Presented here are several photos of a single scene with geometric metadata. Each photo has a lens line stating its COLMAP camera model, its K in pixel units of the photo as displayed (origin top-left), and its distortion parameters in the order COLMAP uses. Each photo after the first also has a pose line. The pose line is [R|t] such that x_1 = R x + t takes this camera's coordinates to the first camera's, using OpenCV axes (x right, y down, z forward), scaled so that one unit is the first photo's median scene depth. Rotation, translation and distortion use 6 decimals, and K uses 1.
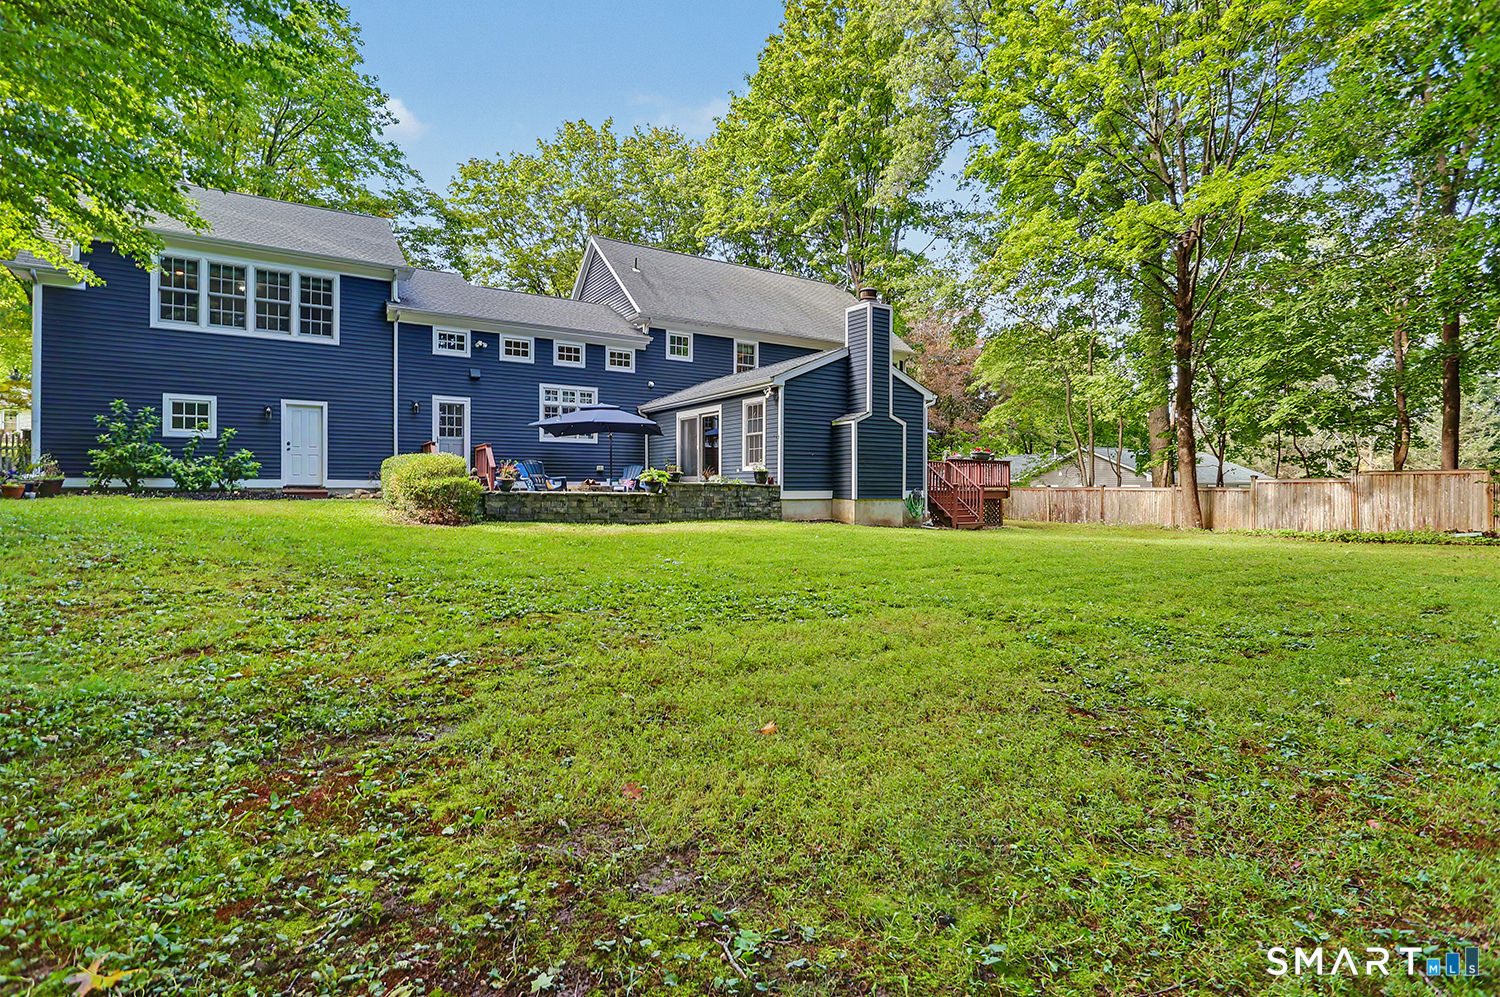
lens RADIAL K [[756.8, 0, 767.4], [0, 756.8, 467.2], [0, 0, 1]] dist [0.000906, -0.000564]
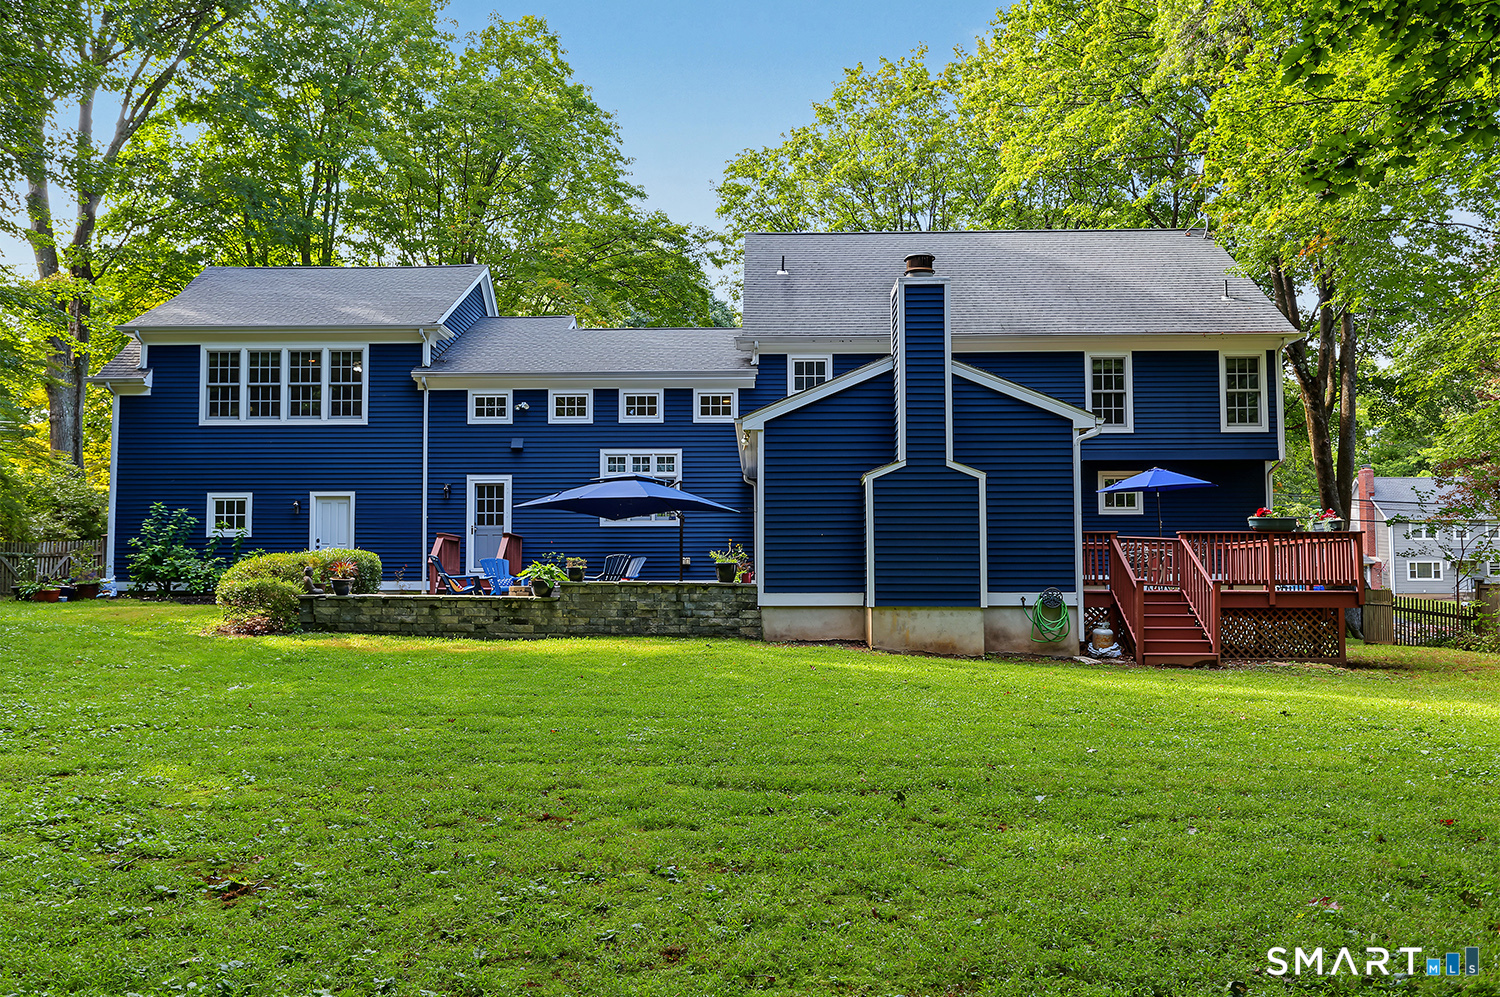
lens RADIAL K [[1038.2, 0, 750.7], [0, 1038.2, 507.2], [0, 0, 1]] dist [-0.010702, 0.001385]
pose [[0.818771, -0.050718, -0.571876, 0.474283], [0.020328, 0.998027, -0.059408, 0.011948], [0.573760, 0.037016, 0.818186, 0.291787]]
